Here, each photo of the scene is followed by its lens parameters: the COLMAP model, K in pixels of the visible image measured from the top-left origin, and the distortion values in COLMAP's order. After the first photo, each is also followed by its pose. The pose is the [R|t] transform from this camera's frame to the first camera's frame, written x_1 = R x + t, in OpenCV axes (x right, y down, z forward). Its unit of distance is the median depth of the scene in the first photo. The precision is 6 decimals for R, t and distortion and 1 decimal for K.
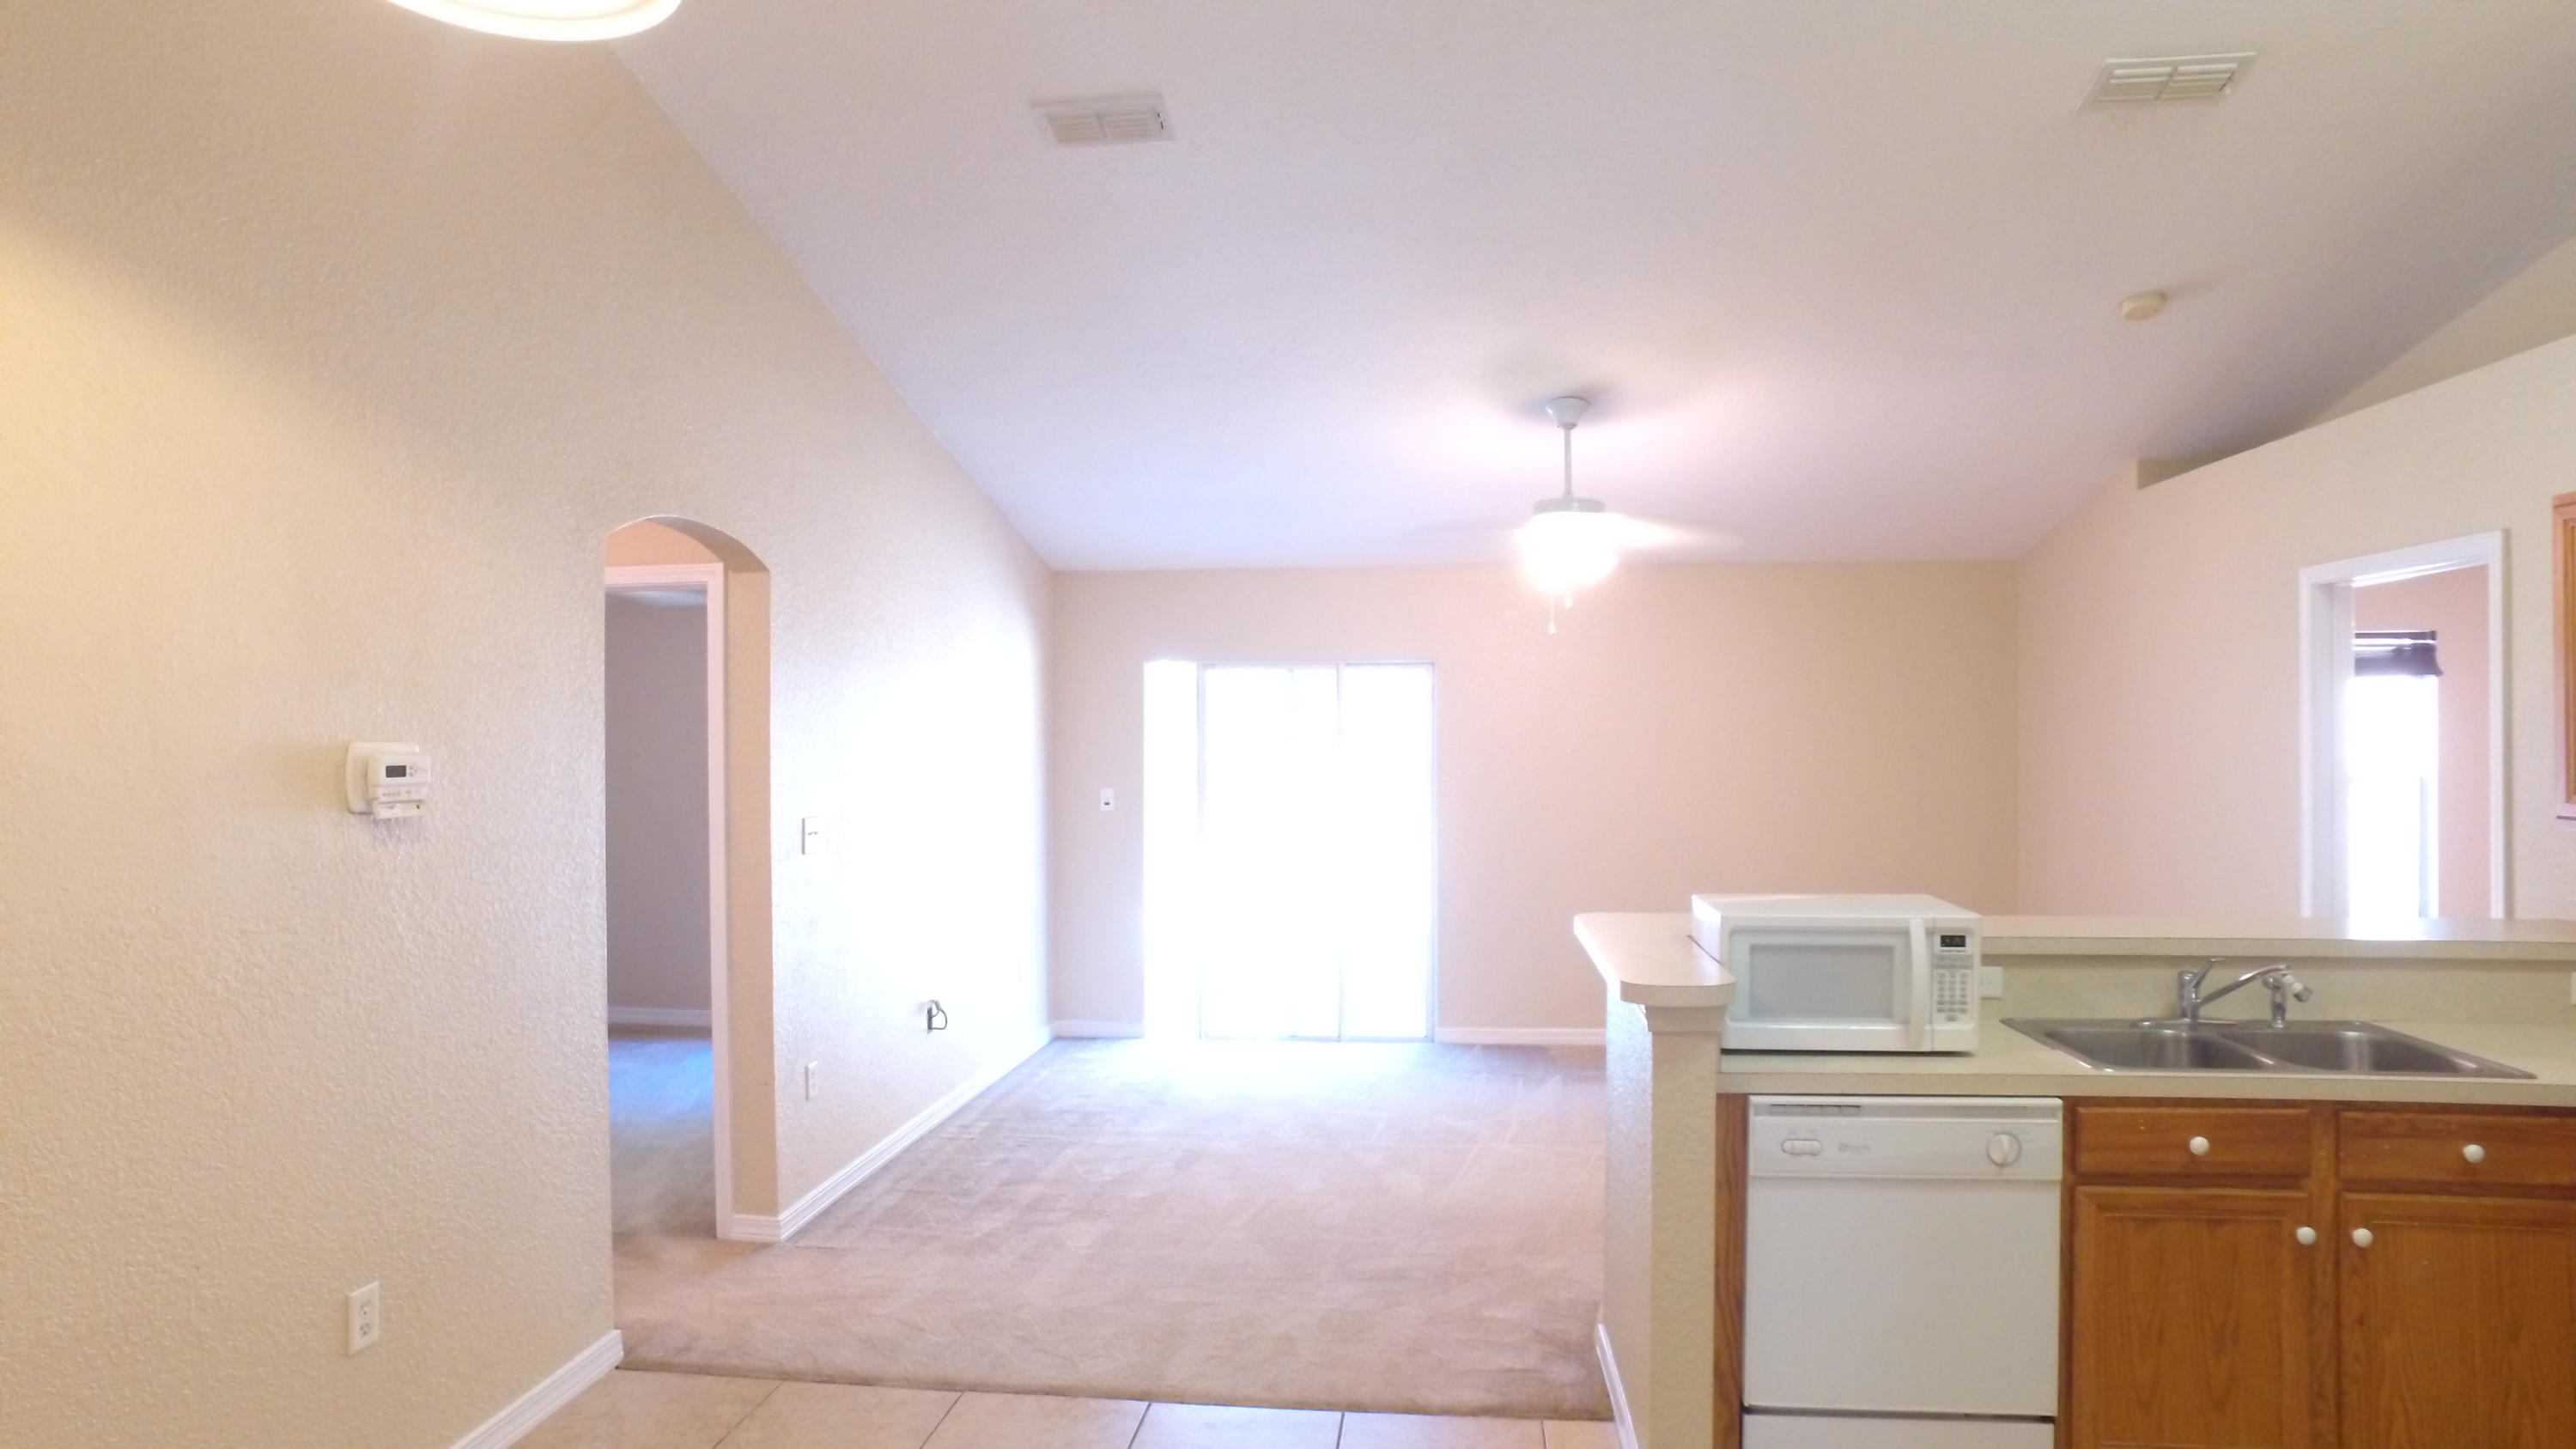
lens RADIAL K [[1496.3, 0, 1288.0], [0, 1496.3, 724.5], [0, 0, 1]] dist [-0.116714, 0.072769]
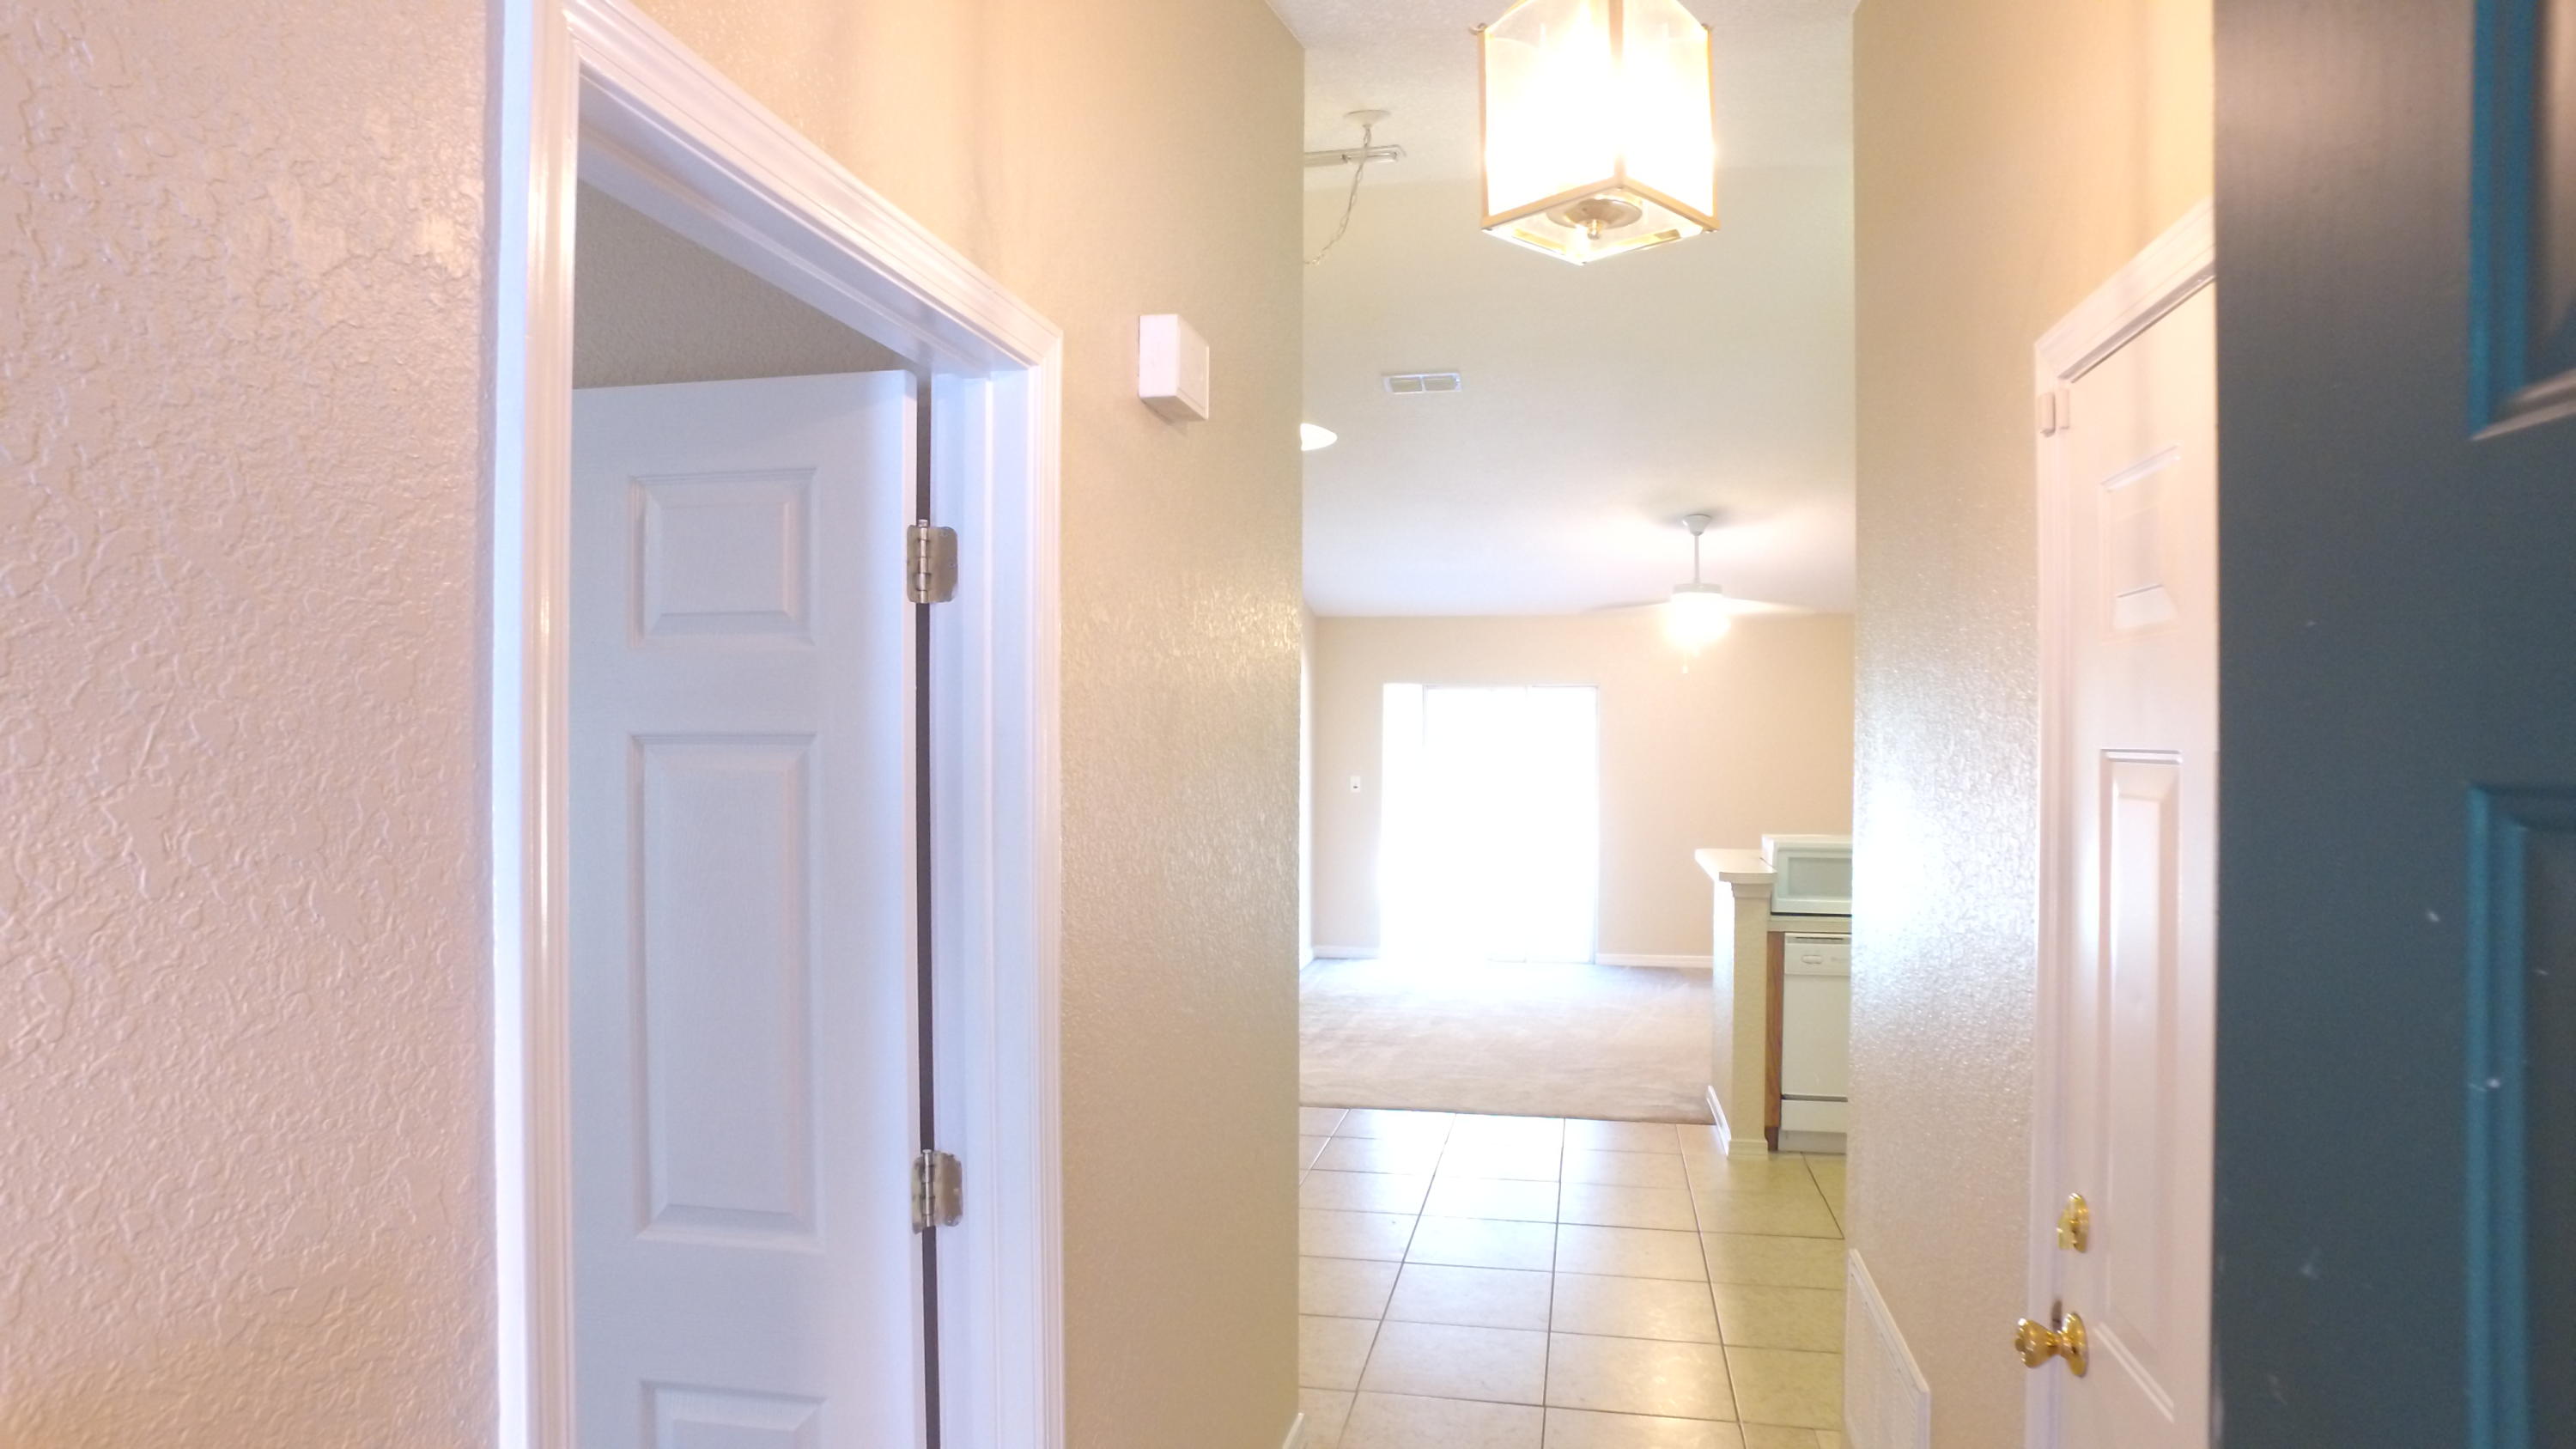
lens RADIAL K [[1496.3, 0, 1288.0], [0, 1496.3, 724.5], [0, 0, 1]] dist [-0.116714, 0.072769]
pose [[0.996210, 0.006172, -0.086758, -0.142084], [-0.005762, 0.999971, 0.004969, -0.023451], [0.086786, -0.004450, 0.996217, -0.818545]]
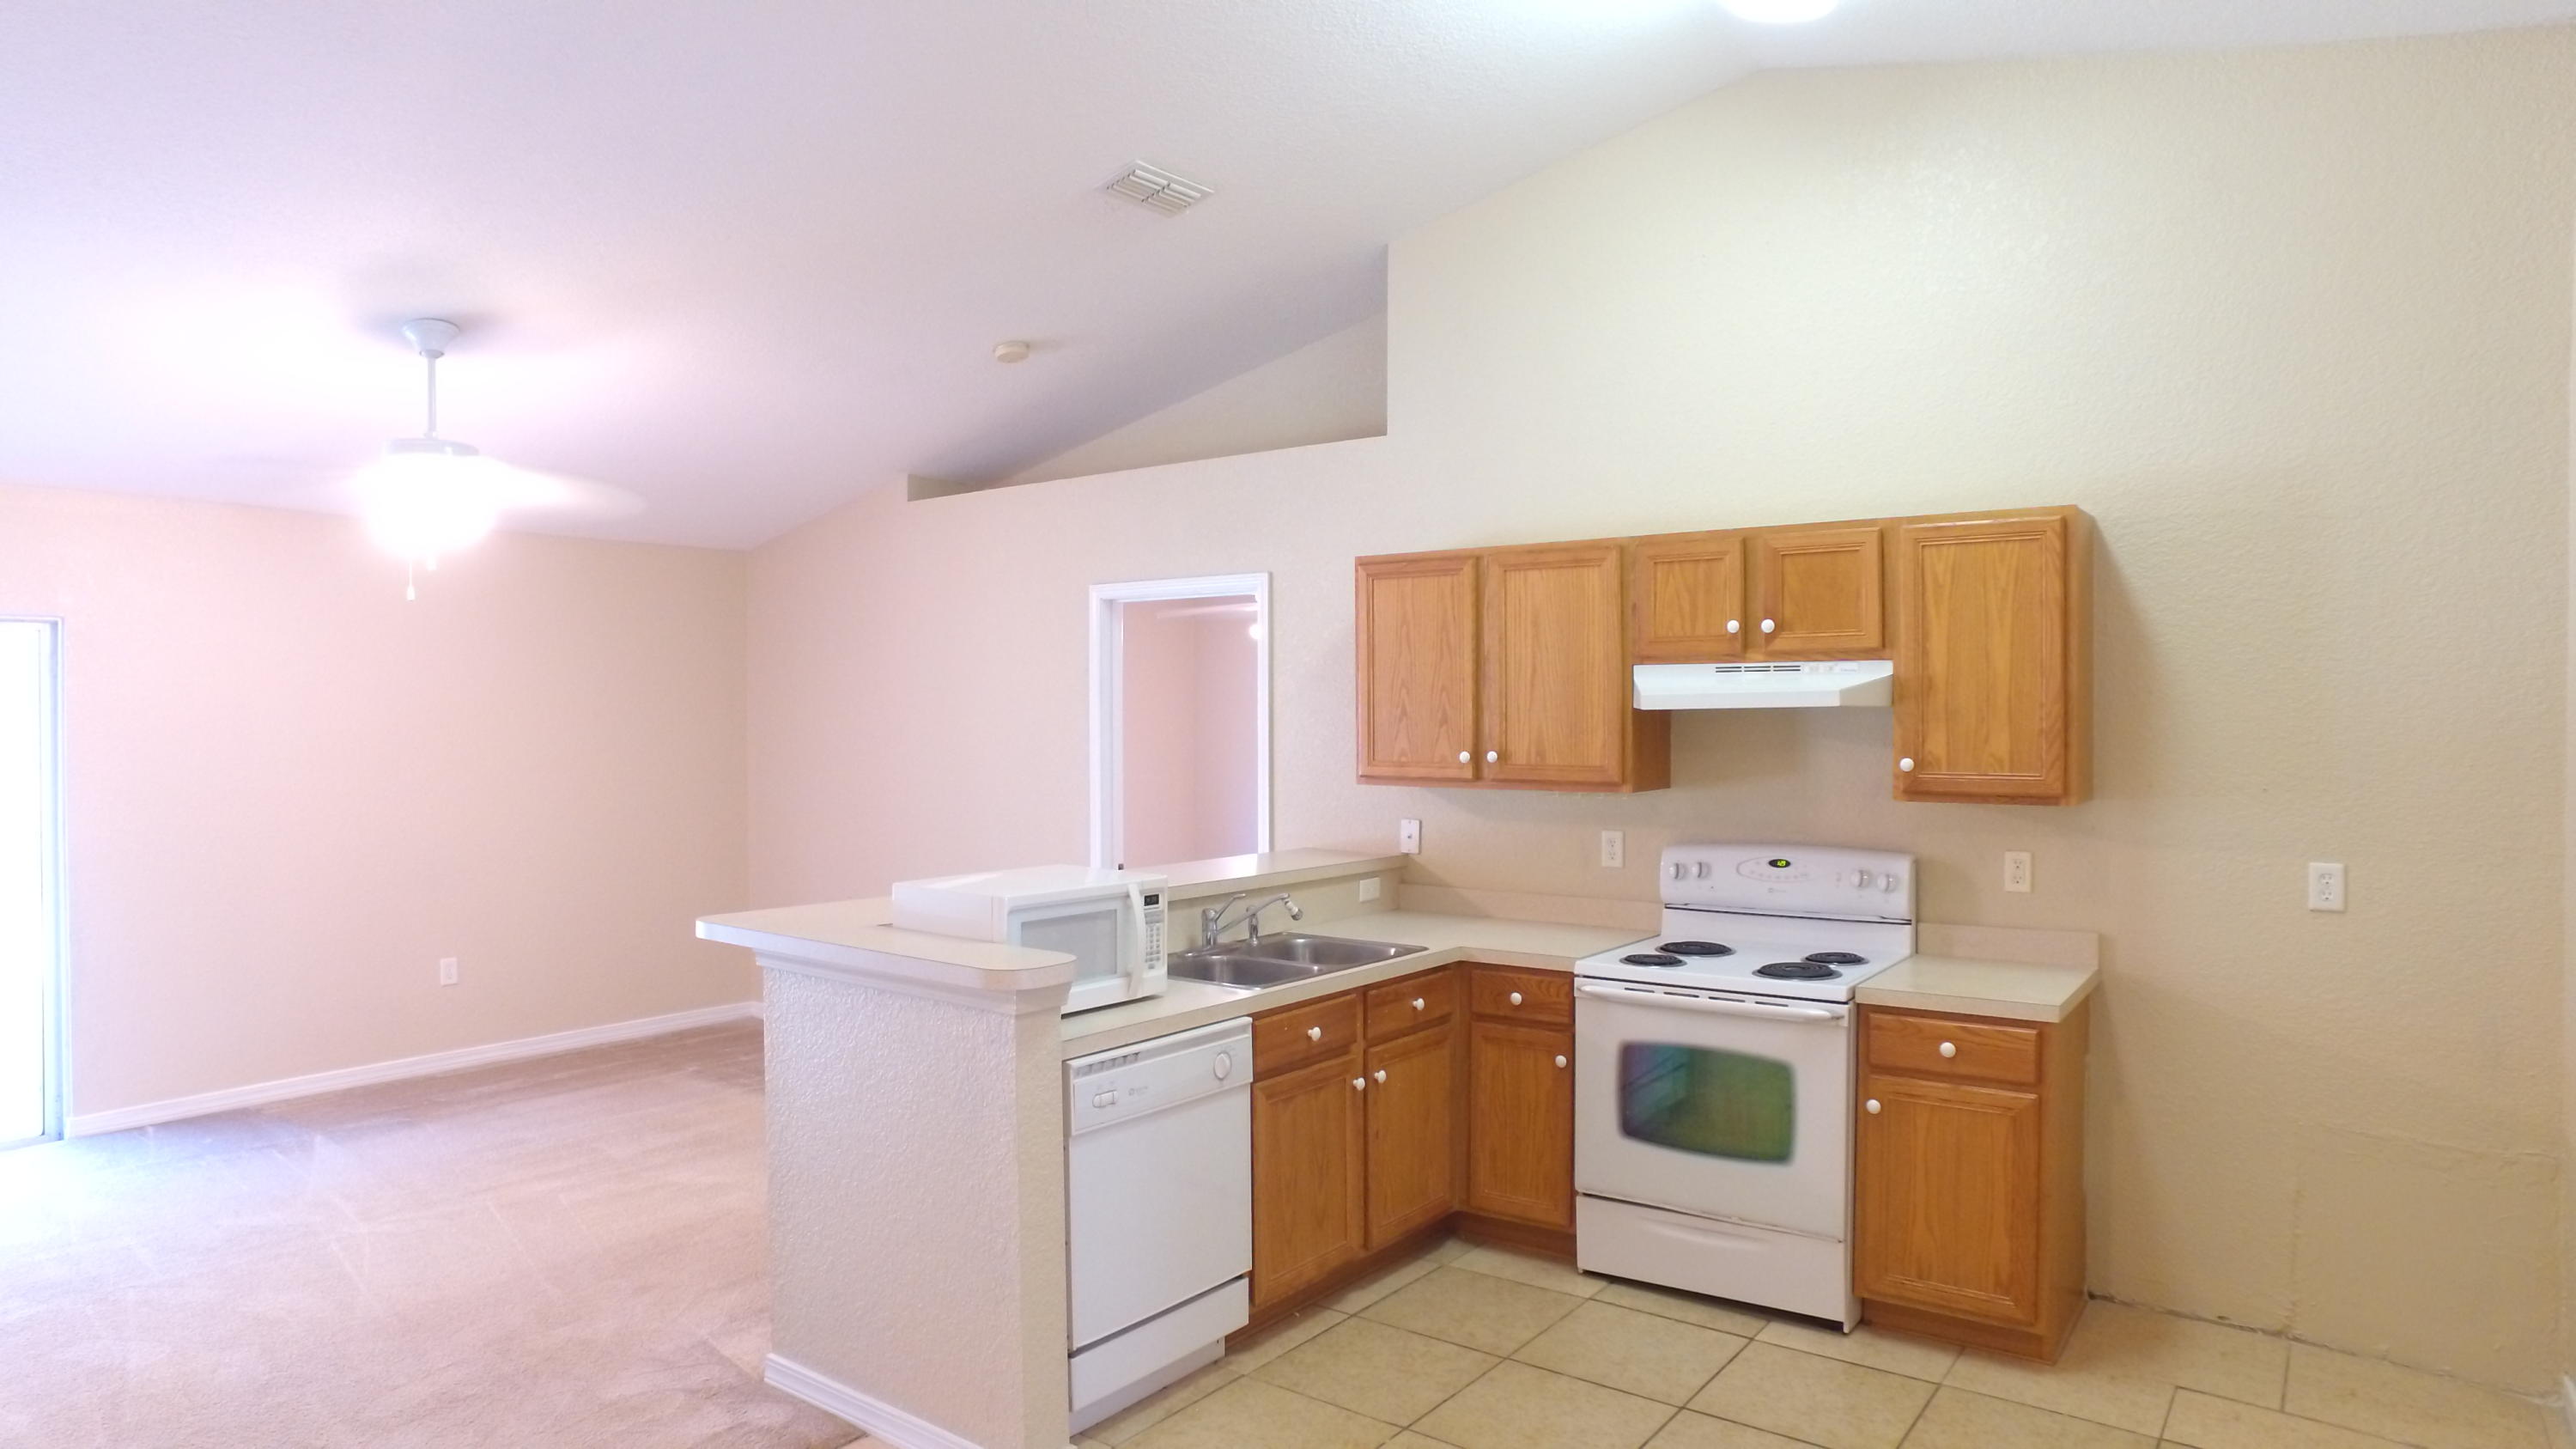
lens RADIAL K [[1496.3, 0, 1288.0], [0, 1496.3, 724.5], [0, 0, 1]] dist [-0.116714, 0.072769]
pose [[0.503654, -0.006268, 0.863883, -0.438926], [-0.005785, 0.999927, 0.010628, -0.003821], [-0.863886, -0.010350, 0.503581, 0.265502]]
